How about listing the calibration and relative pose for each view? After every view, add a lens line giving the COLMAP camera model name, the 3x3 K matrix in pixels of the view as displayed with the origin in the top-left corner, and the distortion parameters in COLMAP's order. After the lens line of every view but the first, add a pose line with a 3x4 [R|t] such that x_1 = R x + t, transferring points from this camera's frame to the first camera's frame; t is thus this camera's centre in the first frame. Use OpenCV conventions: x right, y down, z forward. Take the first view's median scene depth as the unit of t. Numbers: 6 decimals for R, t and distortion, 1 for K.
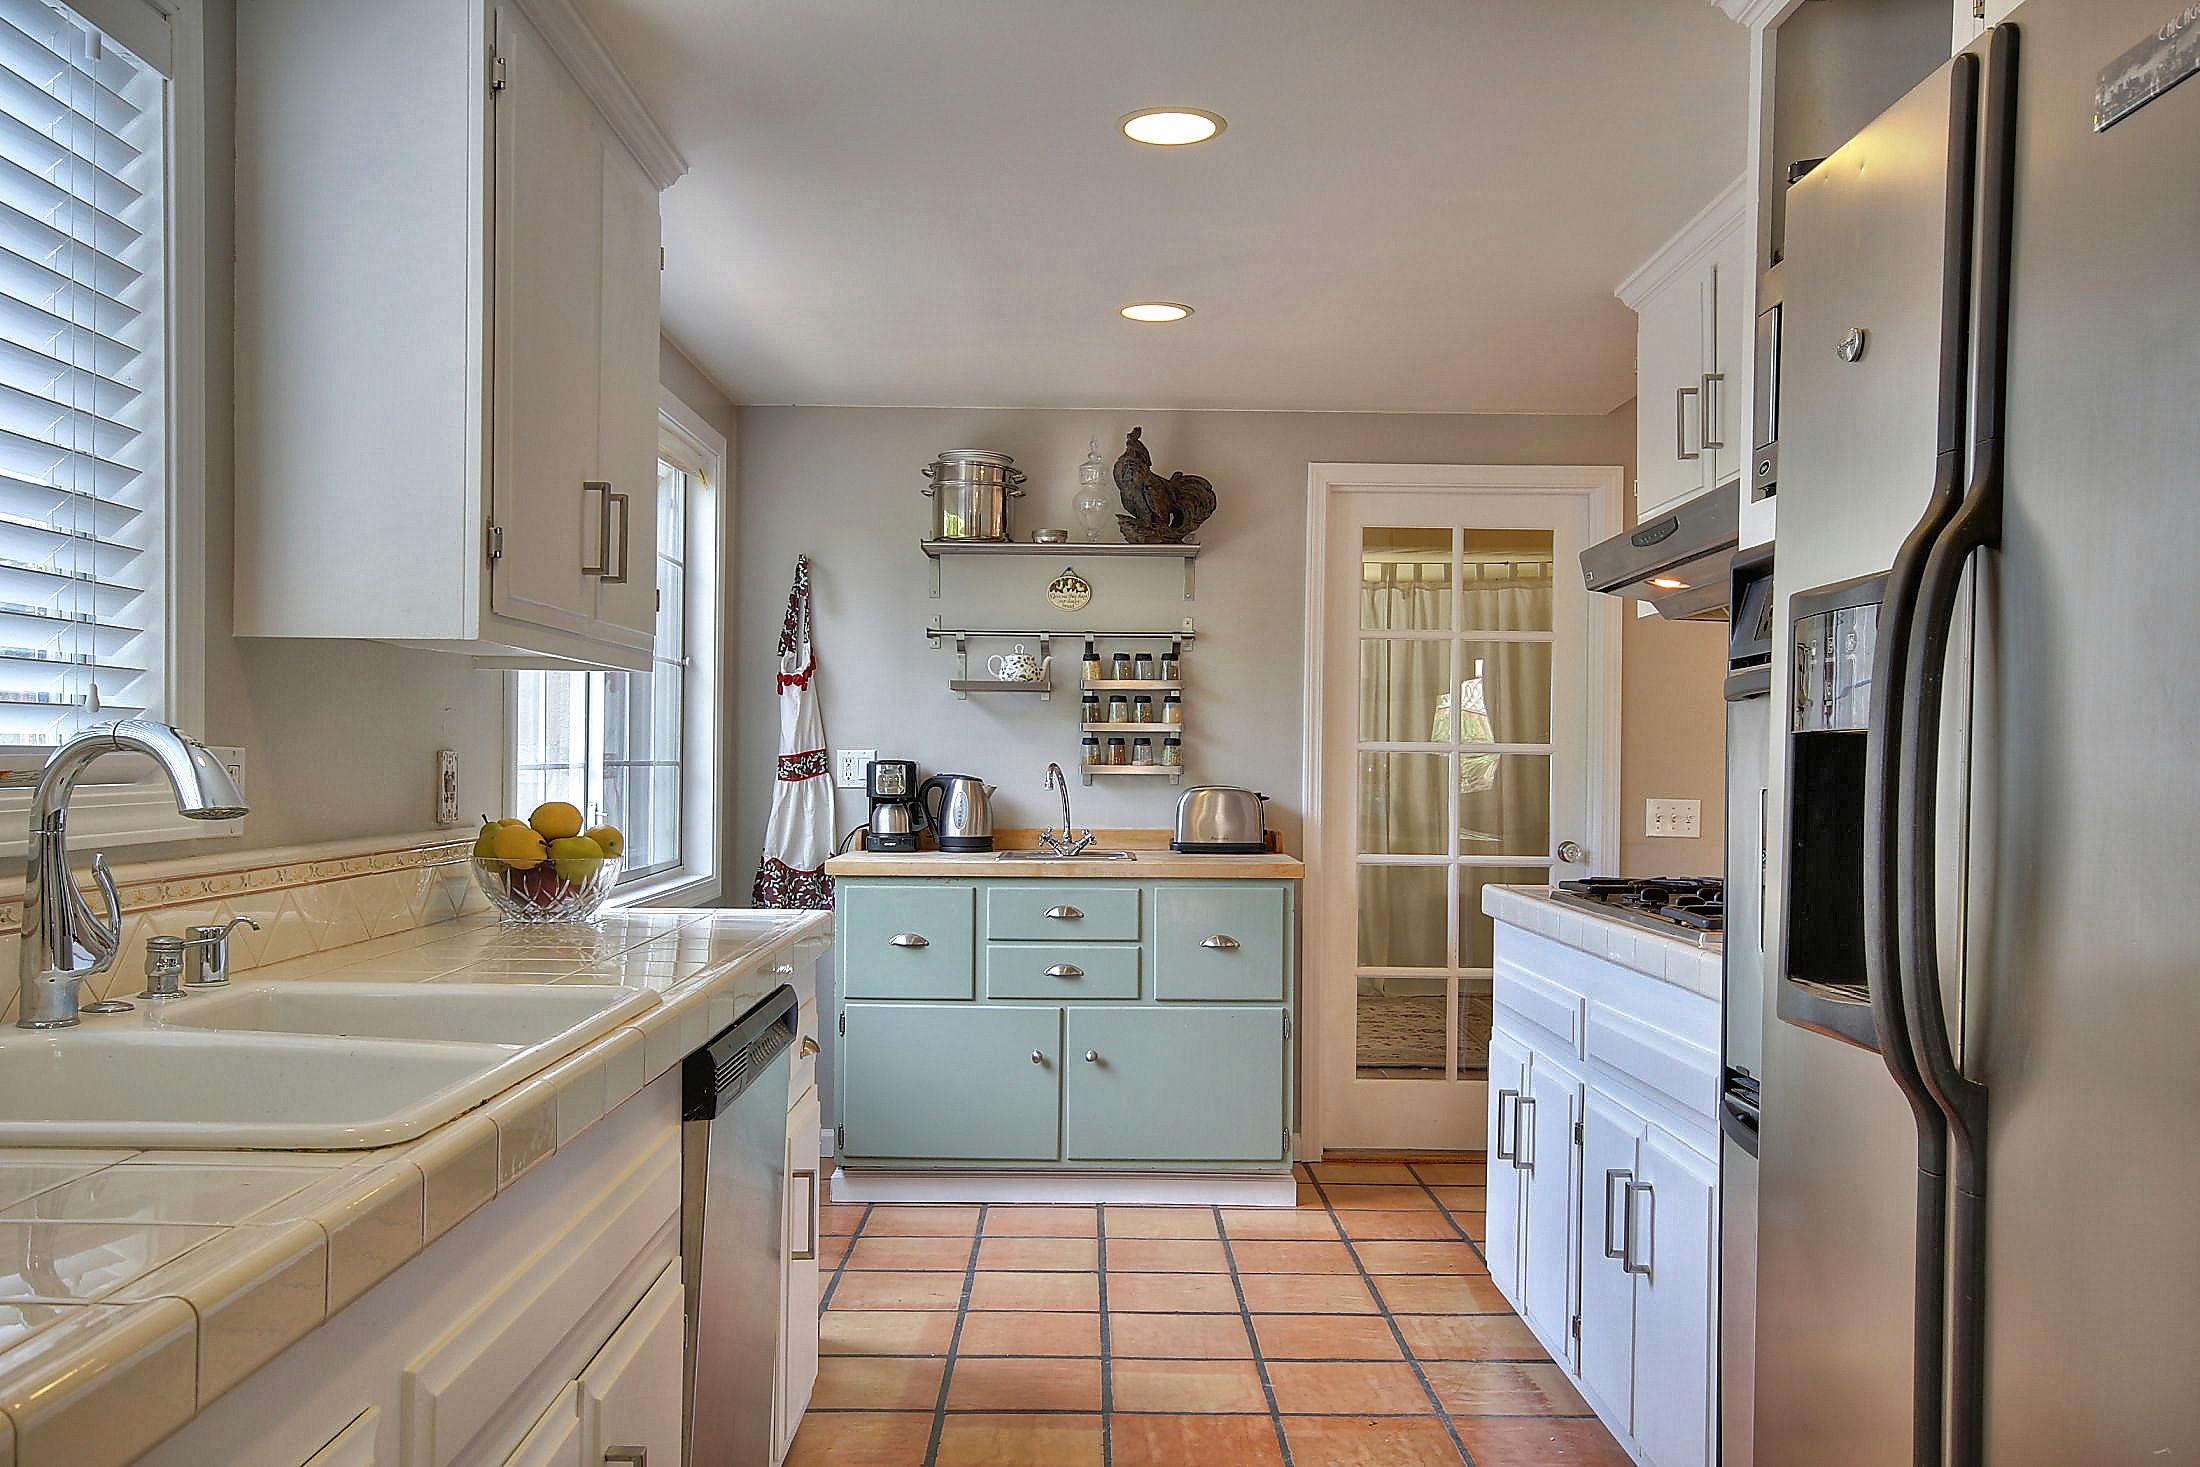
lens RADIAL K [[1736.1, 0, 1090.2], [0, 1736.1, 736.2], [0, 0, 1]] dist [-0.004768, 0.000098]
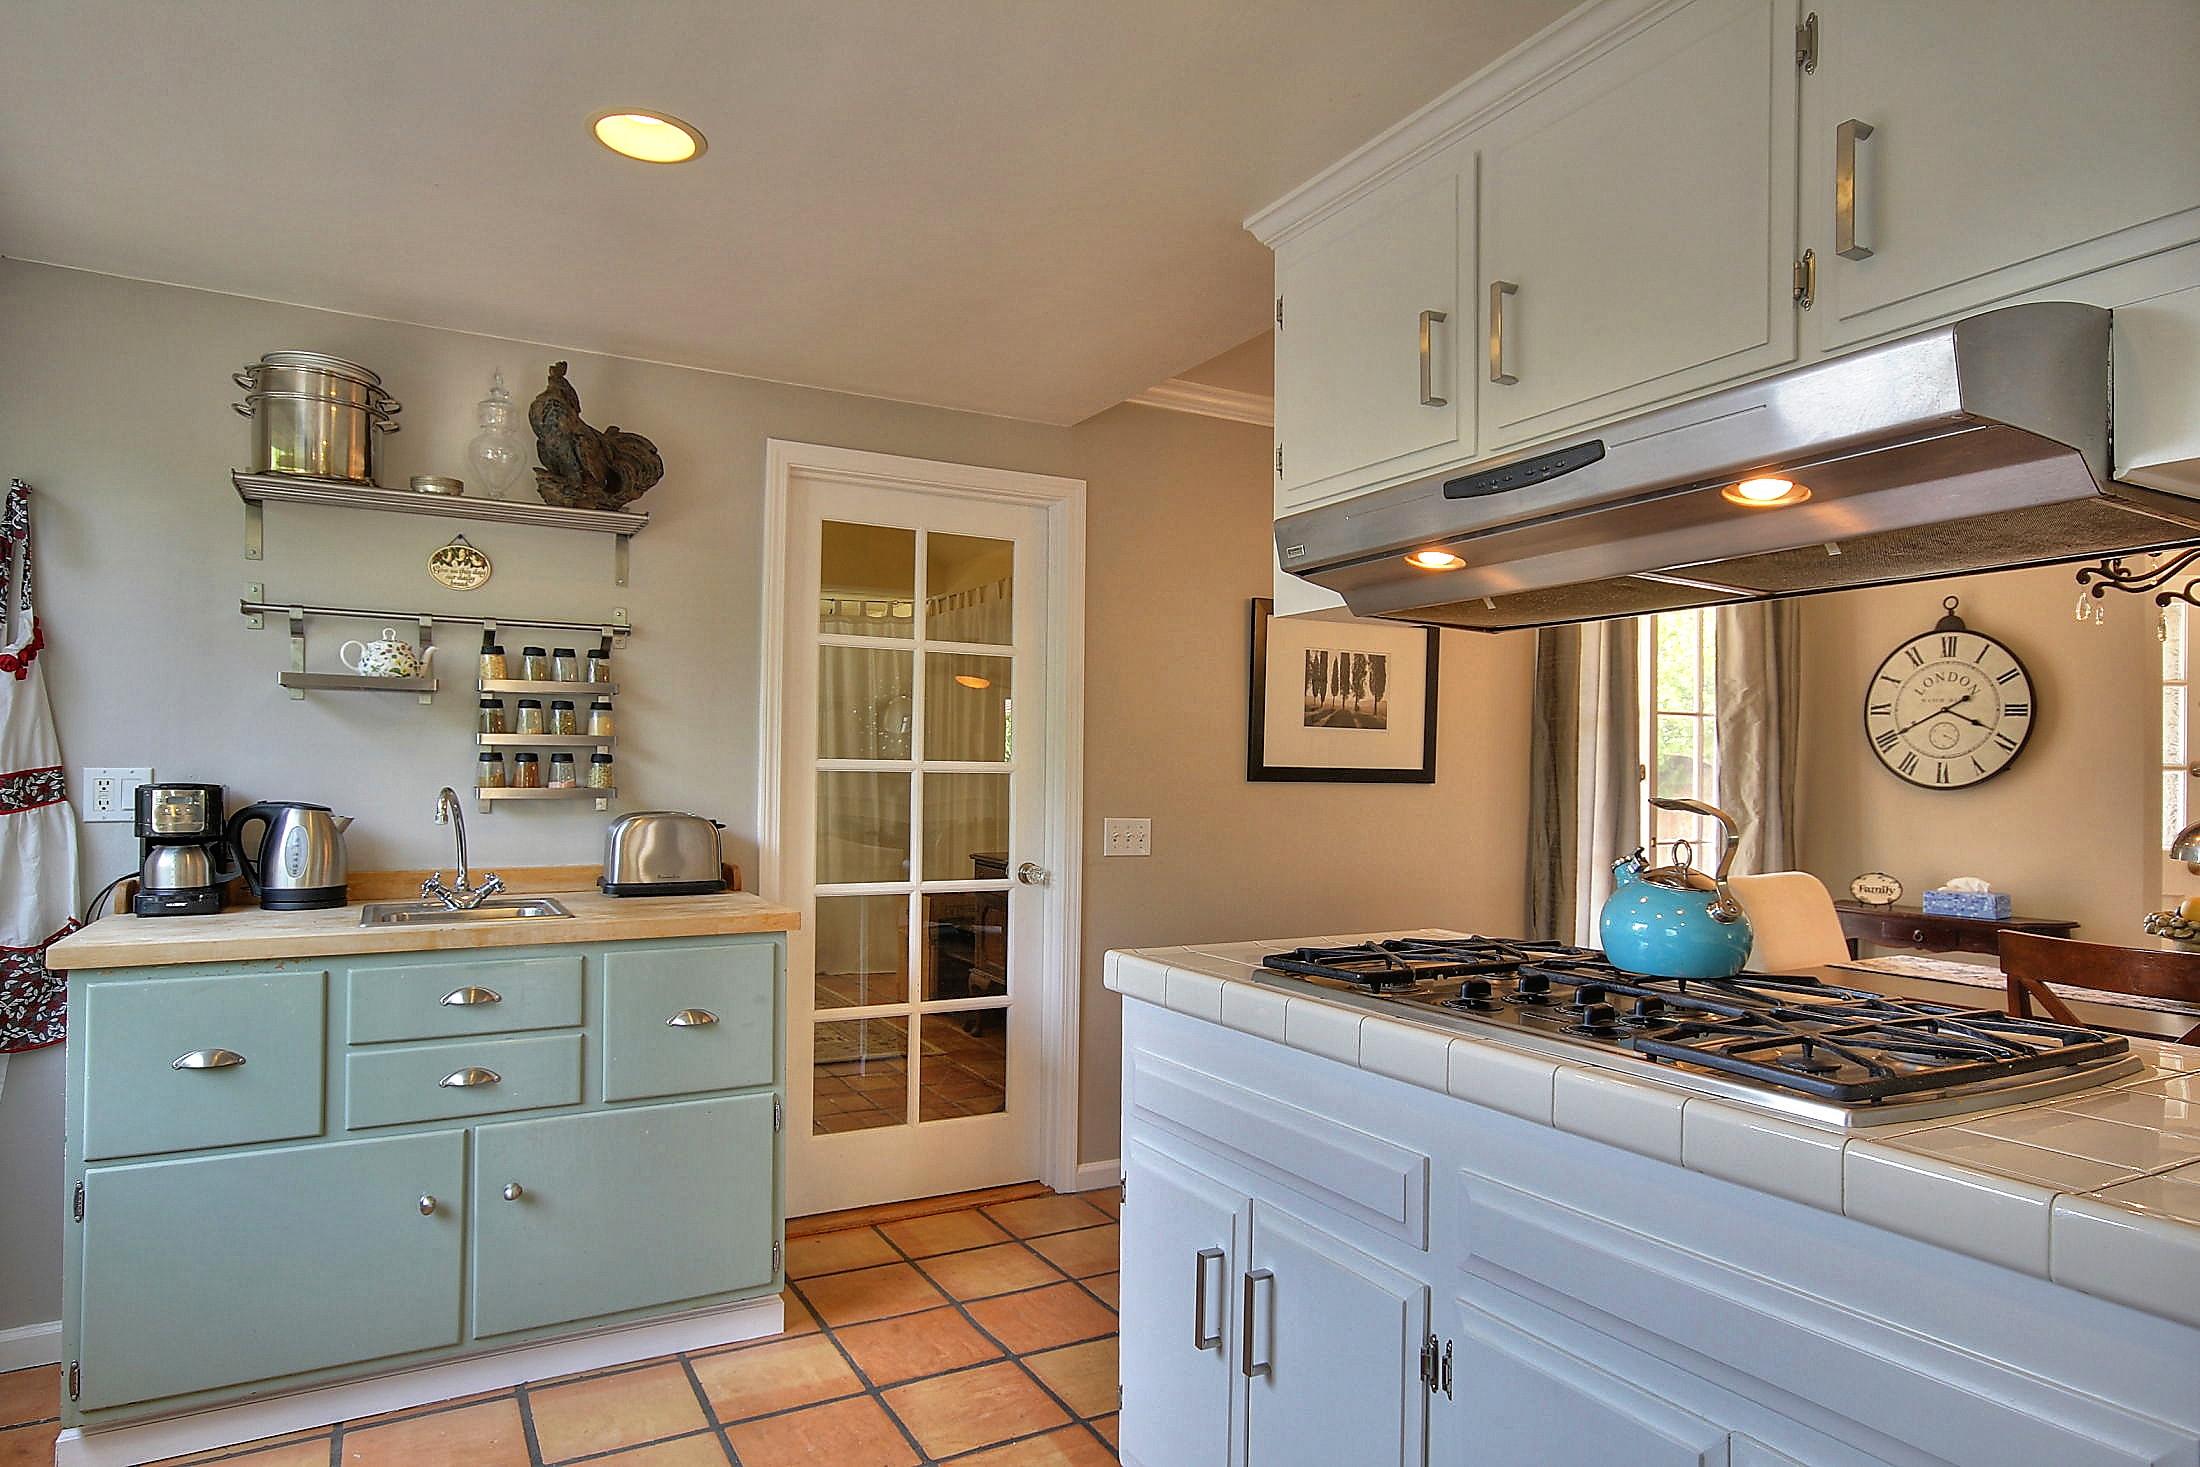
lens RADIAL K [[1289.9, 0, 1092.3], [0, 1289.9, 760.3], [0, 0, 1]] dist [0.007400, 0.004299]
pose [[0.879082, 0.004902, 0.476646, -0.040099], [-0.009763, 0.999923, 0.007723, -0.002964], [-0.476571, -0.011443, 0.879061, 0.364270]]
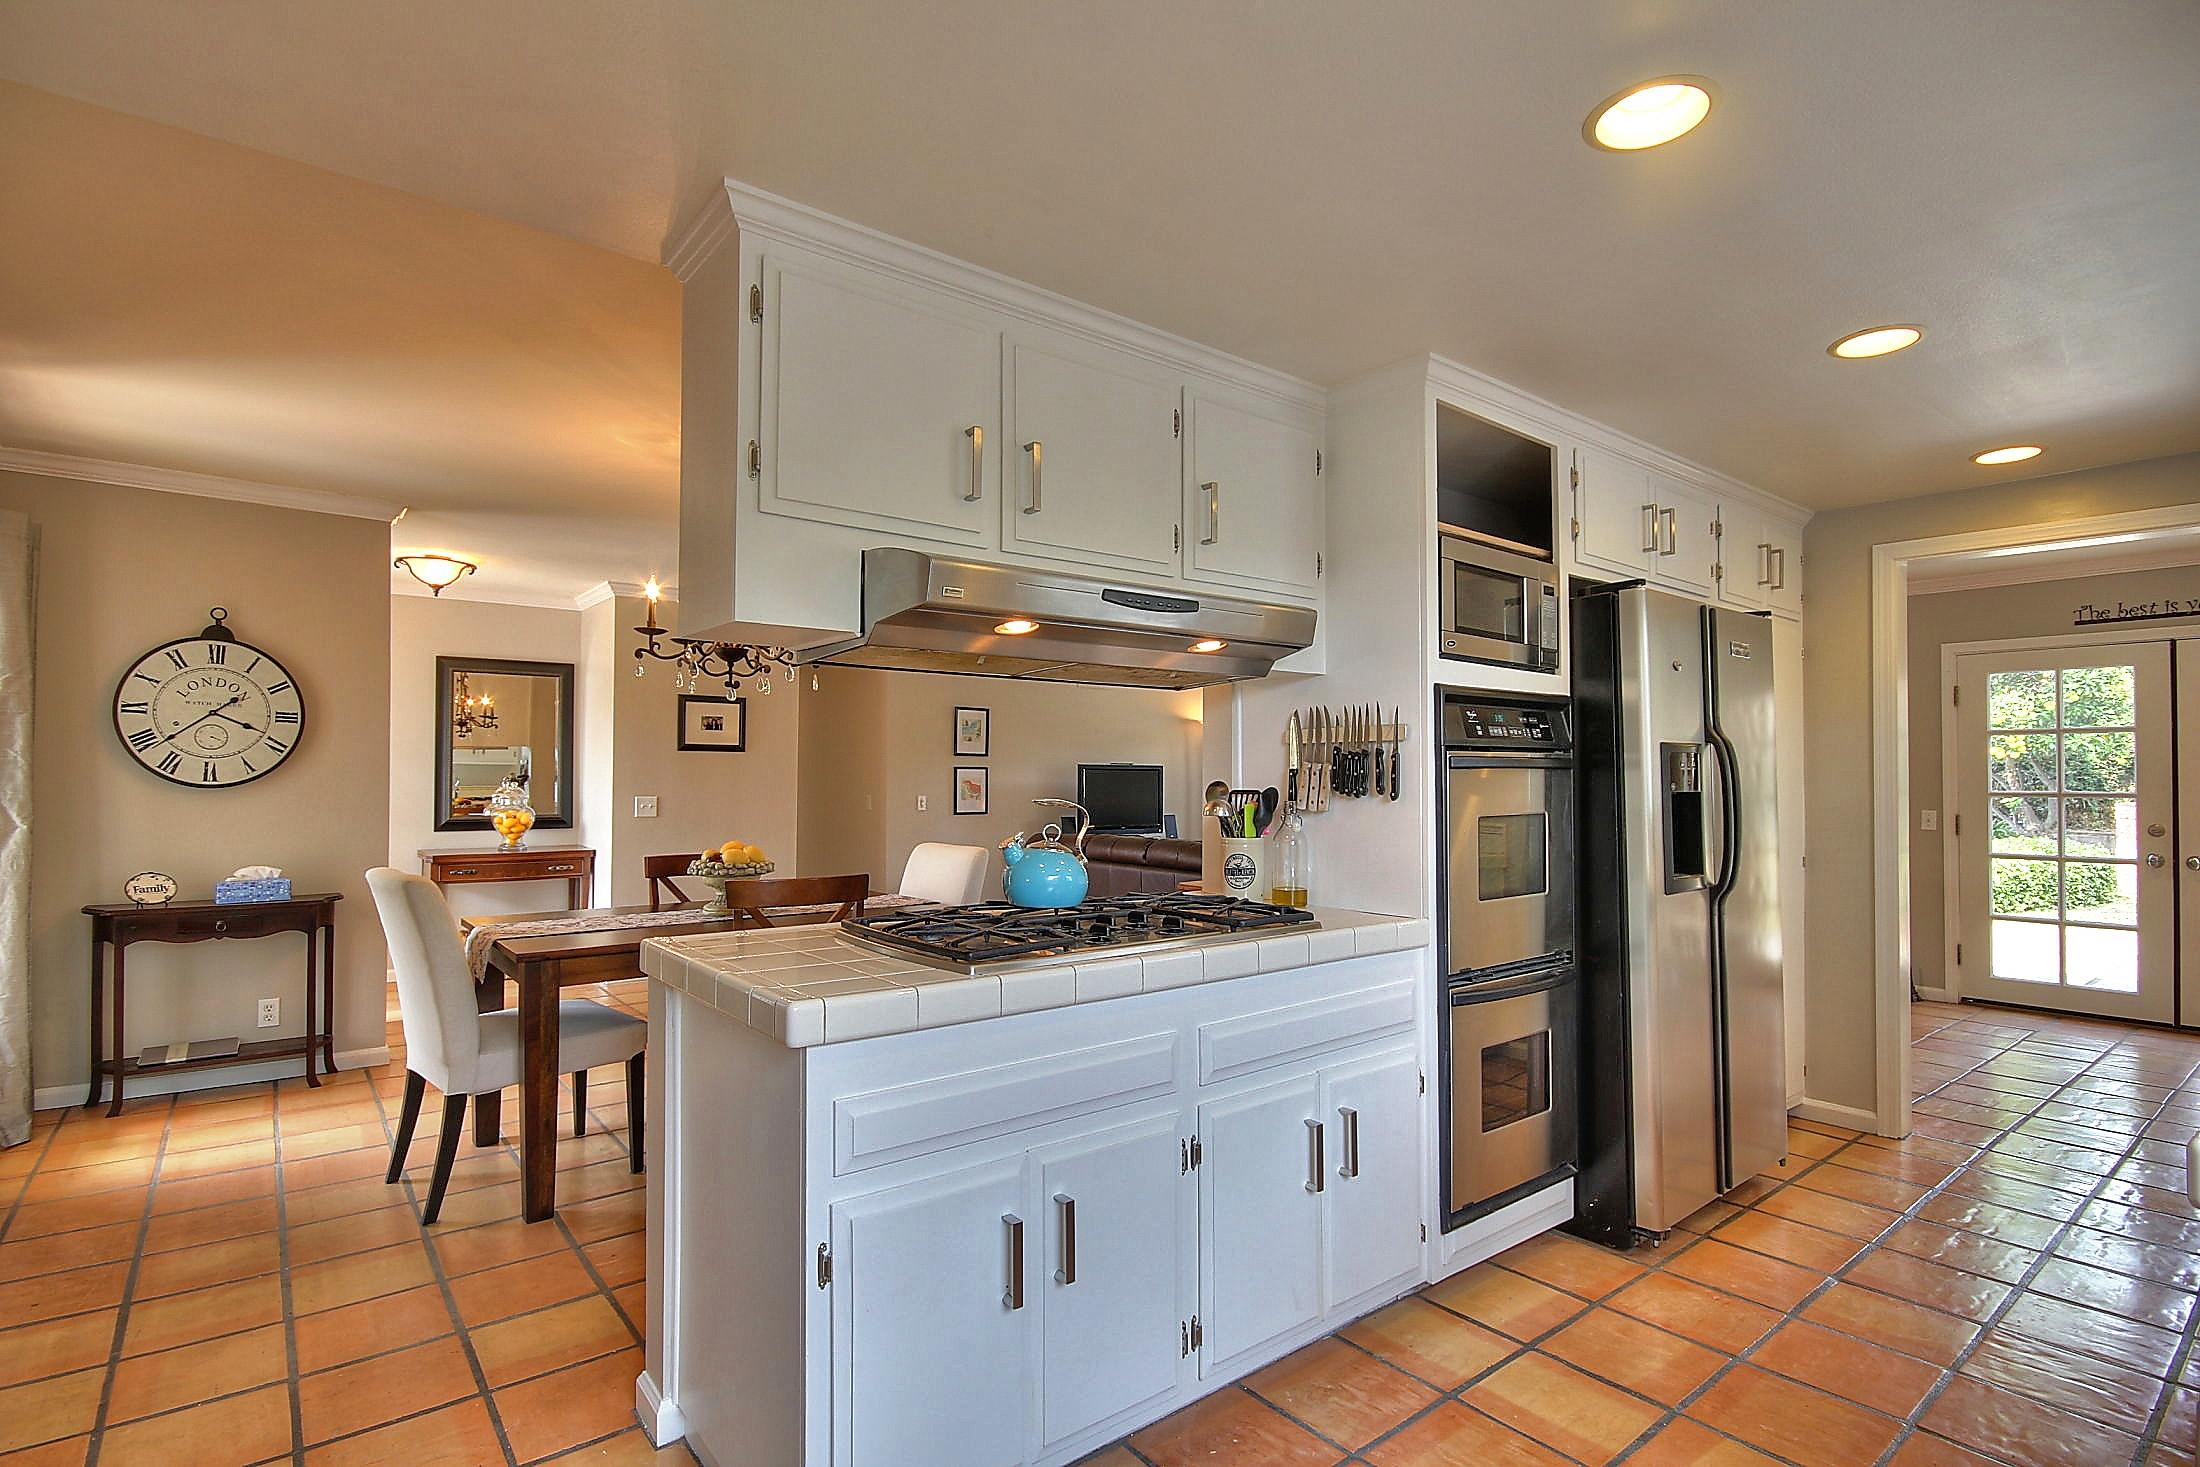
lens RADIAL K [[1052.7, 0, 1100.3], [0, 1052.7, 753.6], [0, 0, 1]] dist [-0.000827, 0.002465]
pose [[-0.612342, 0.008205, 0.790550, -0.118063], [-0.020007, 0.999465, -0.025870, 0.000825], [-0.790339, -0.031658, -0.611851, 0.871757]]
